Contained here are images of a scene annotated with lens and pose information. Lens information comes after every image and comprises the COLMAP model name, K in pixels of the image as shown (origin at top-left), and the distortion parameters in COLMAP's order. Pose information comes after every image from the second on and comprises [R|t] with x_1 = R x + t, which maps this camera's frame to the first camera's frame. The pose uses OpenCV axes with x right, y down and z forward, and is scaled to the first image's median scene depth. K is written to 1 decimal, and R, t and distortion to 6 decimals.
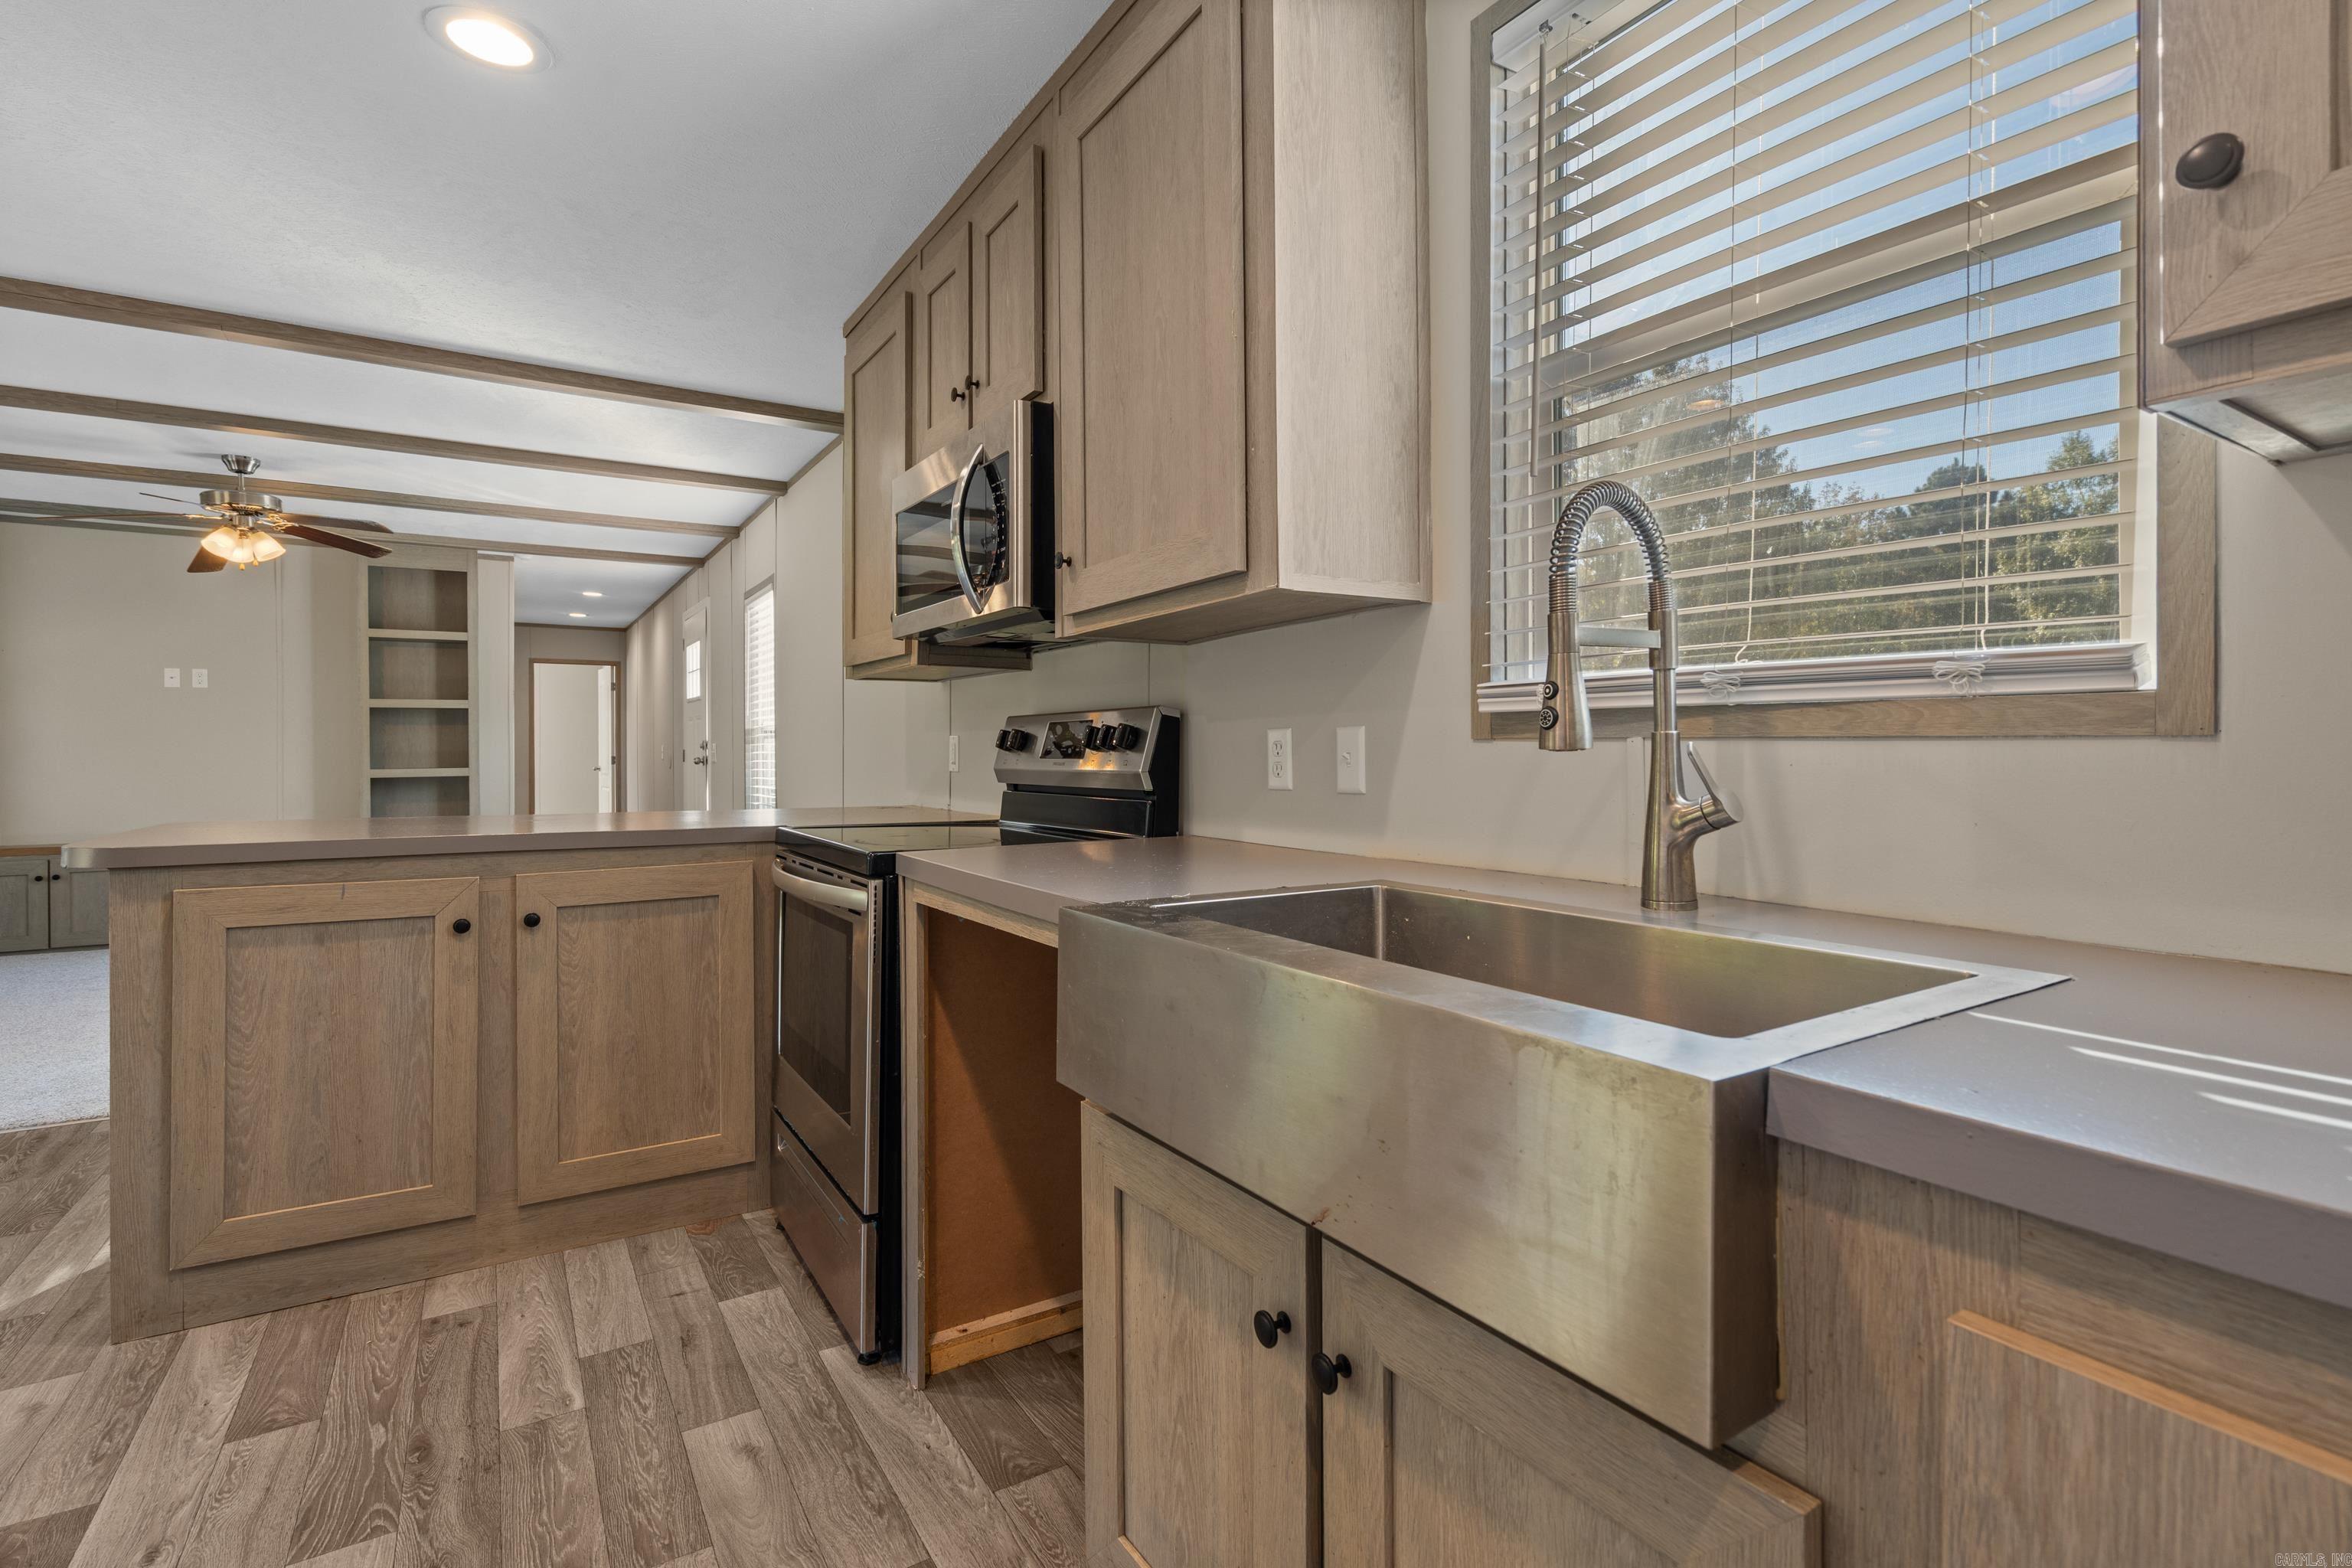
lens RADIAL K [[1076.4, 0, 1177.8], [0, 1076.4, 754.4], [0, 0, 1]] dist [-0.001045, -0.000061]
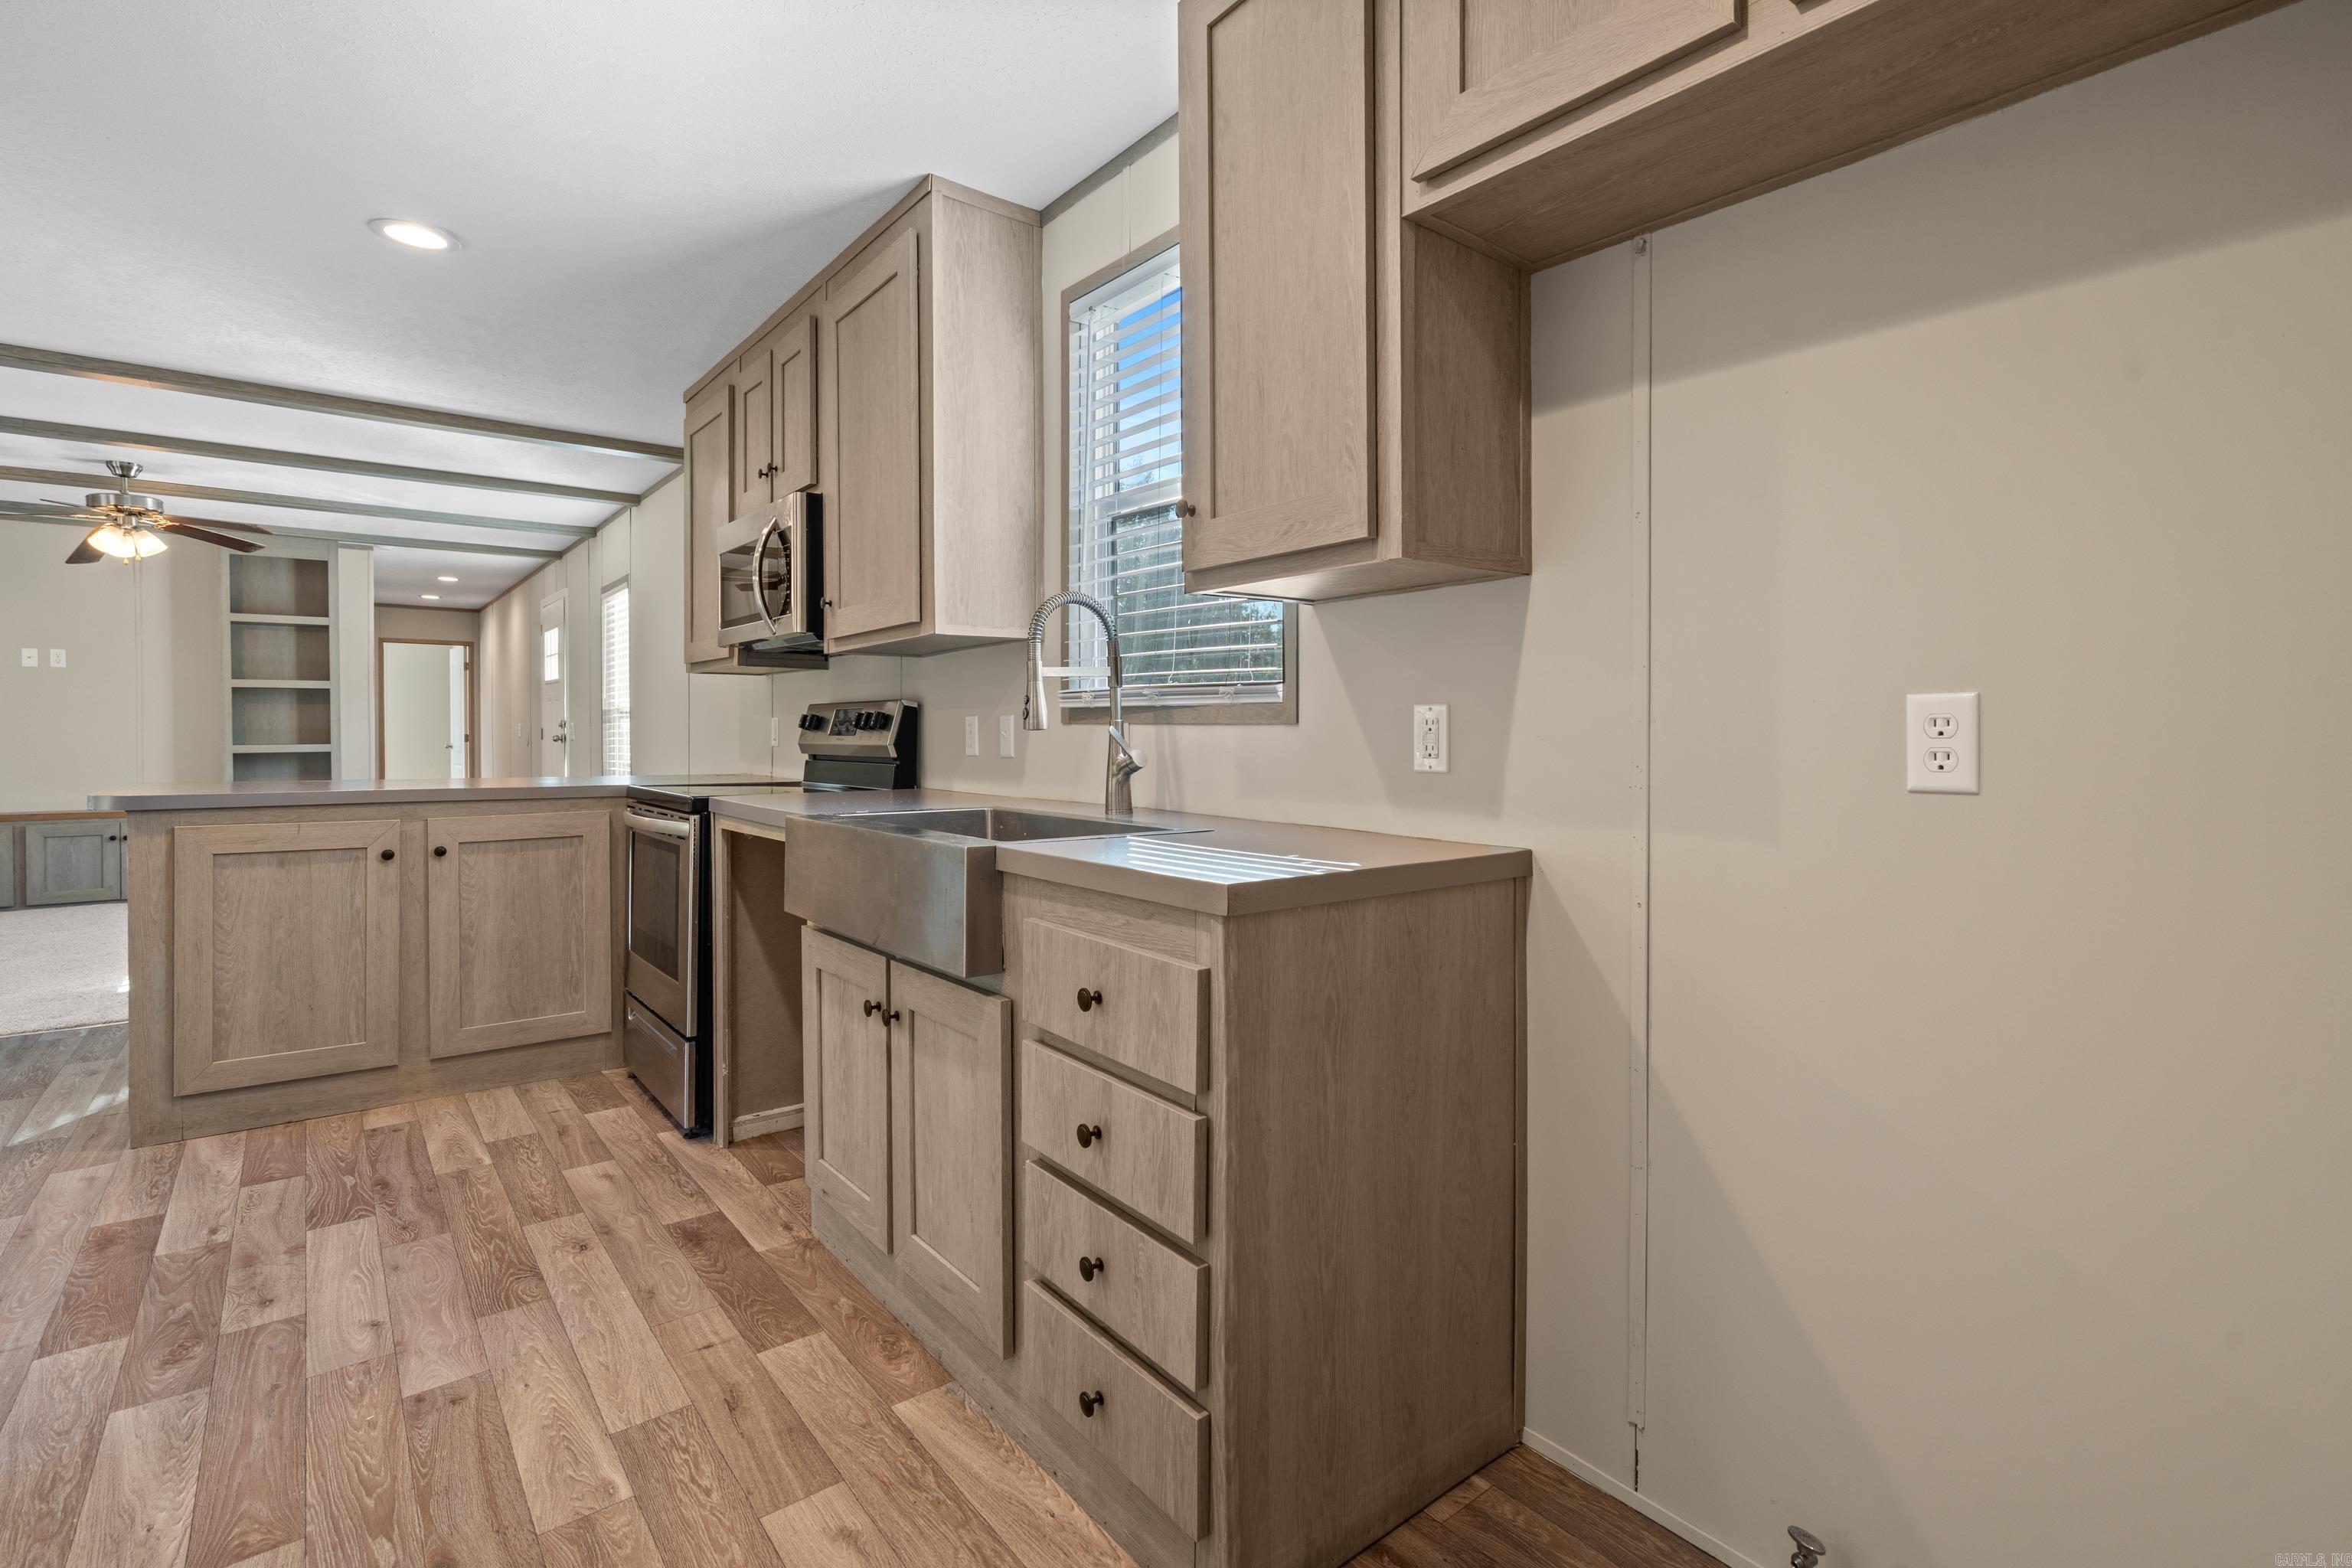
lens RADIAL K [[1081.2, 0, 1177.5], [0, 1081.2, 747.9], [0, 0, 1]] dist [0.000898, -0.000623]
pose [[0.994280, 0.002315, 0.106777, 0.195143], [-0.003560, 0.999928, 0.011470, 0.002519], [-0.106742, -0.011784, 0.994217, -0.489925]]
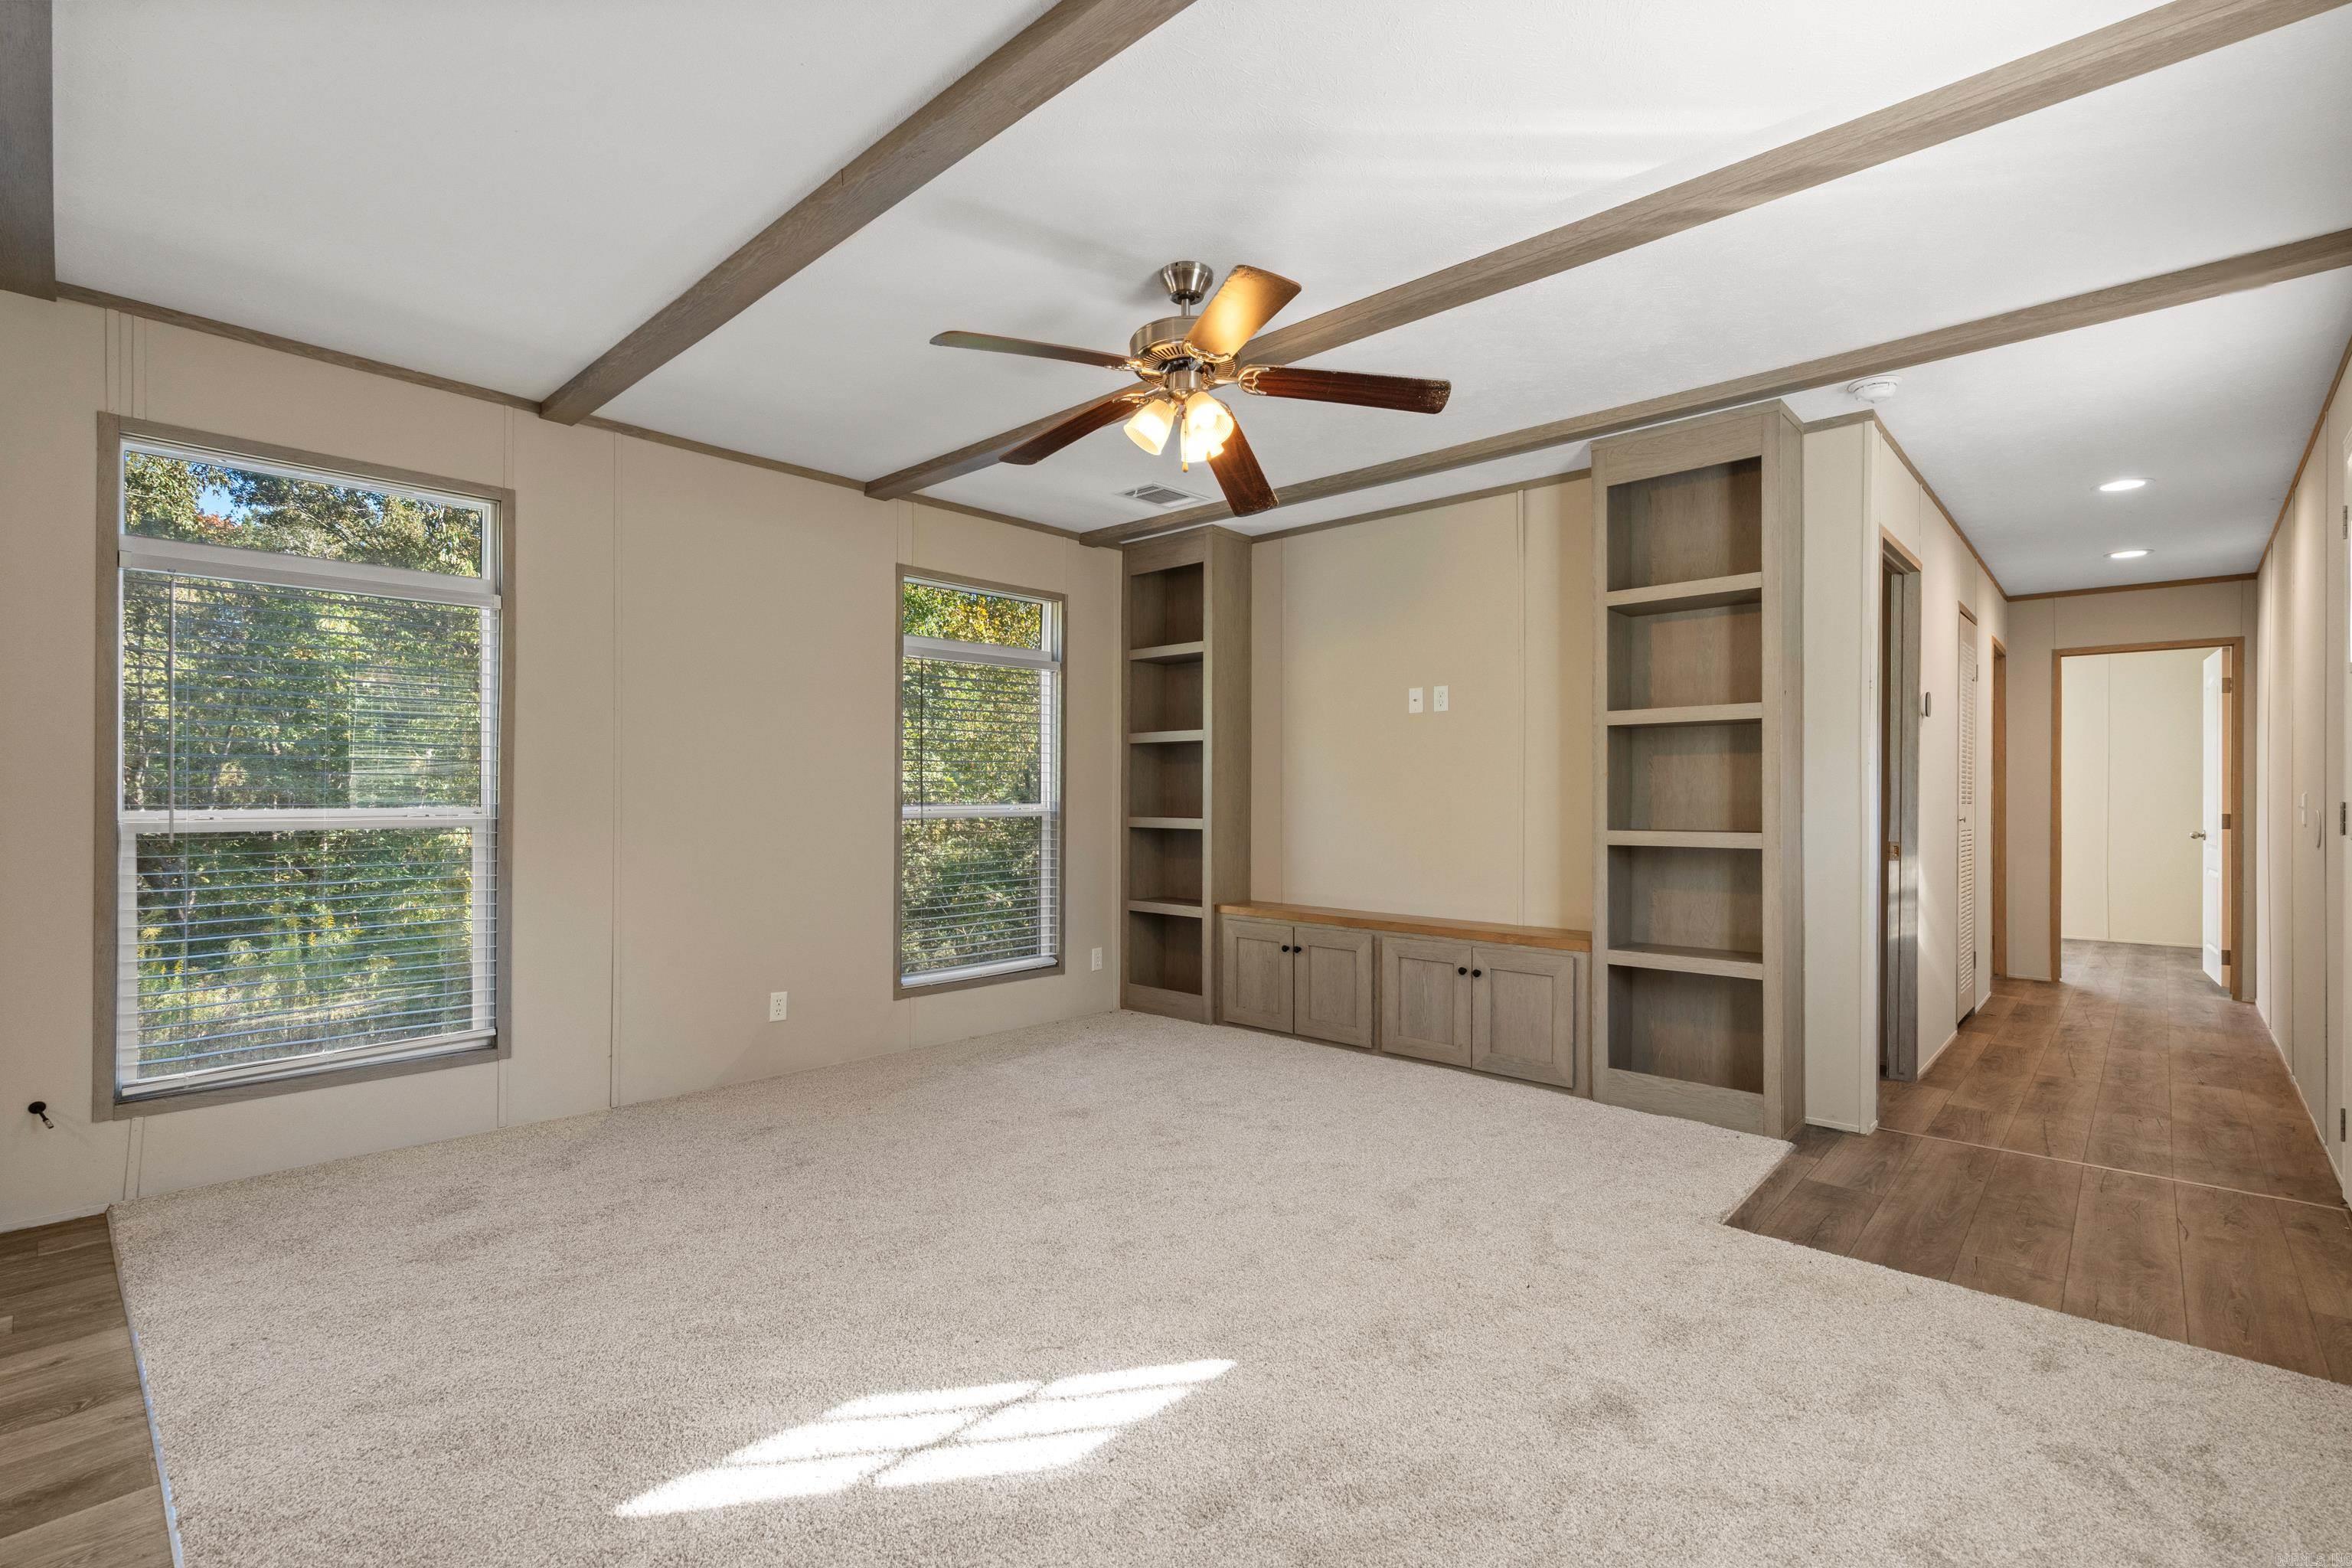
lens RADIAL K [[1061.4, 0, 1159.3], [0, 1061.4, 792.0], [0, 0, 1]] dist [-0.003766, -0.000868]
pose [[0.240986, -0.001609, -0.970527, -0.720671], [-0.011040, 0.999929, -0.004400, -0.004923], [0.970466, 0.011775, 0.240951, 1.823576]]
